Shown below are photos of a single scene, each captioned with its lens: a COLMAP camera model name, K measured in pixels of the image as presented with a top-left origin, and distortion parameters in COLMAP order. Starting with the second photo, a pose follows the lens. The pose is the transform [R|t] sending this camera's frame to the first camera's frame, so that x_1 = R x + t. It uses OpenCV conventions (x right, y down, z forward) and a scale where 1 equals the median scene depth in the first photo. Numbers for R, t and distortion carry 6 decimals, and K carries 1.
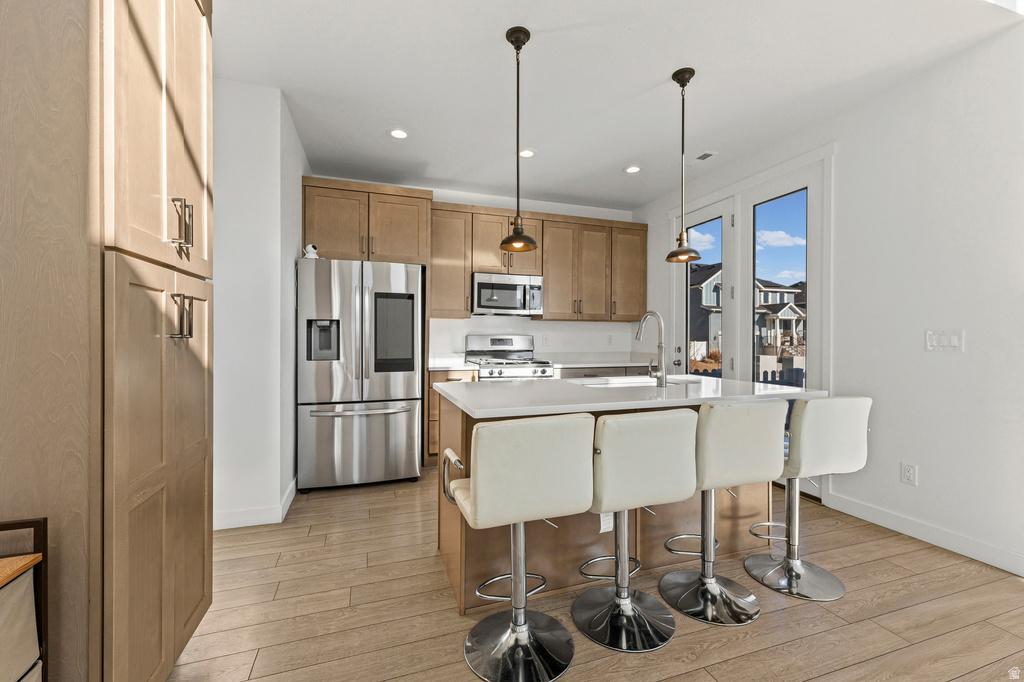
lens RADIAL K [[431.2, 0, 516.6], [0, 431.2, 337.1], [0, 0, 1]] dist [-0.000114, 0.000011]
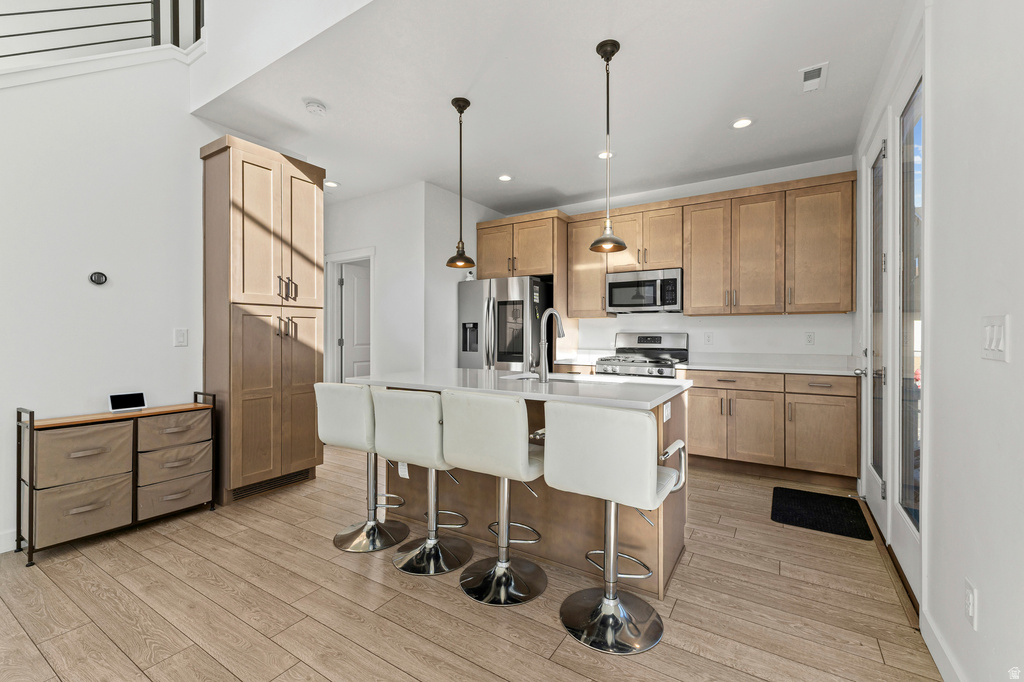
lens RADIAL K [[431.2, 0, 516.6], [0, 431.2, 337.1], [0, 0, 1]] dist [-0.000114, 0.000011]
pose [[0.630301, 0.002680, -0.776346, 0.627768], [0.001309, 0.999989, 0.004515, 0.000548], [0.776350, -0.003862, 0.630291, 0.175959]]
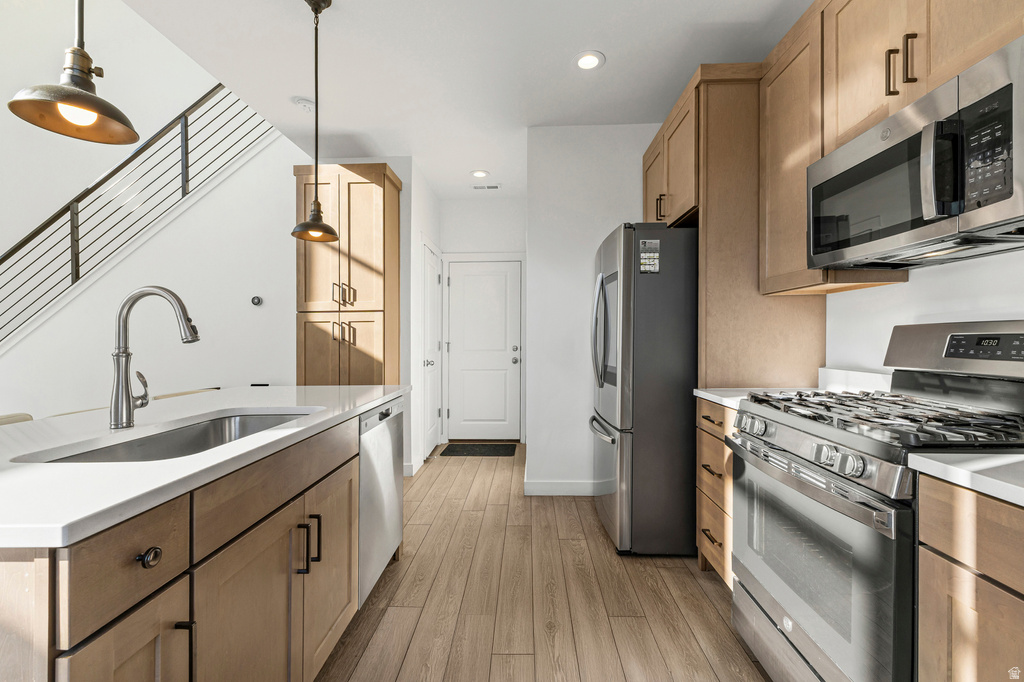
lens RADIAL K [[434.3, 0, 512.0], [0, 434.3, 341.0], [0, 0, 1]] dist [0.001574, 0.000196]
pose [[-0.359779, 0.001843, -0.933036, 0.387967], [0.009141, 0.999957, -0.001549, 0.006099], [0.932993, -0.009086, -0.359781, 0.950036]]
